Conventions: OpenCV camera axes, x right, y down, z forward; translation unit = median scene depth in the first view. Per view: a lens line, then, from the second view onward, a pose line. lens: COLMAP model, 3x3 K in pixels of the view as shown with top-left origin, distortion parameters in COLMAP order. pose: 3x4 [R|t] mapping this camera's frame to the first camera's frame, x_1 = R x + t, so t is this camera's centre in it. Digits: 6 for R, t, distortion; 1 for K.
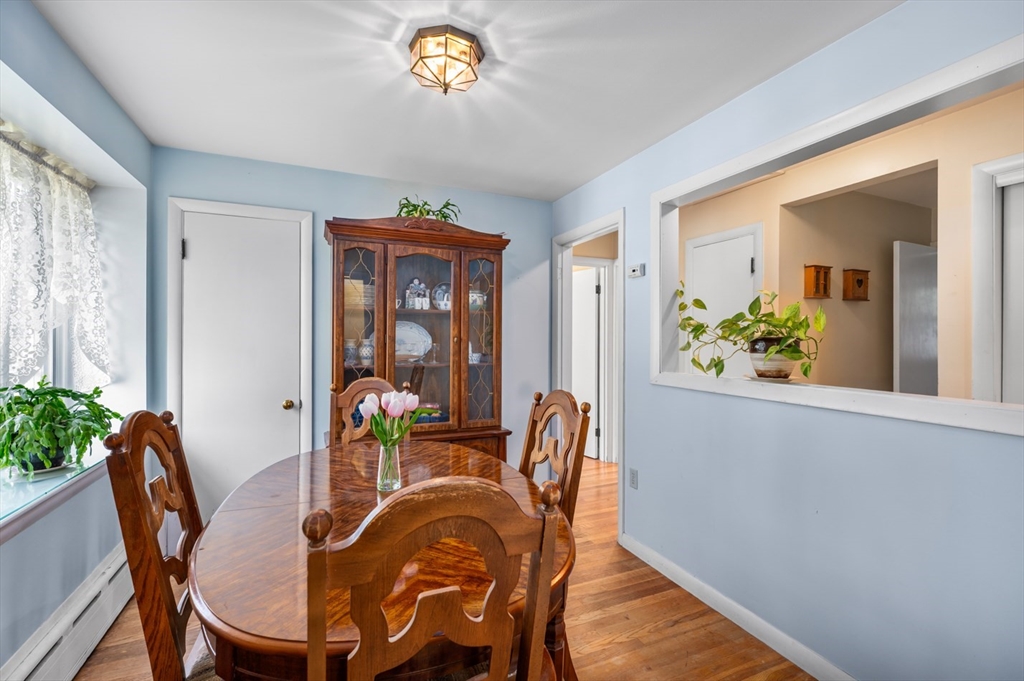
lens RADIAL K [[443.3, 0, 512.0], [0, 443.3, 340.5], [0, 0, 1]] dist [-0.000367, -0.000030]
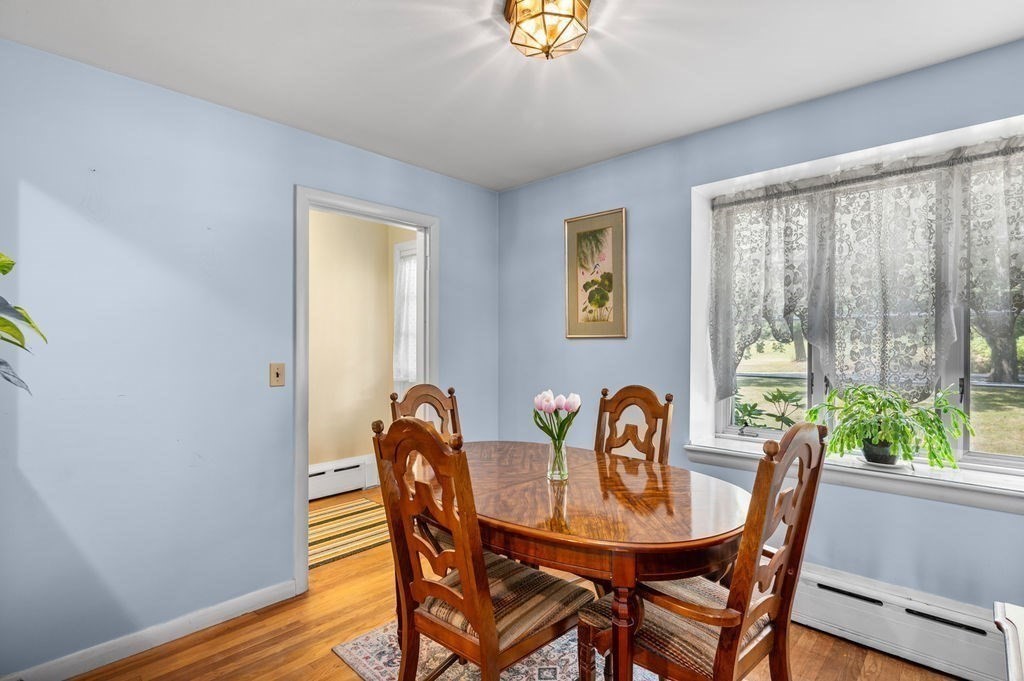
lens RADIAL K [[502.1, 0, 512.0], [0, 502.1, 340.5], [0, 0, 1]] dist [-0.000035, 0.000006]
pose [[-0.919485, -0.008896, -0.393023, 0.288011], [-0.006674, 0.999953, -0.007019, -0.003815], [0.393067, -0.003831, -0.919502, 1.855971]]
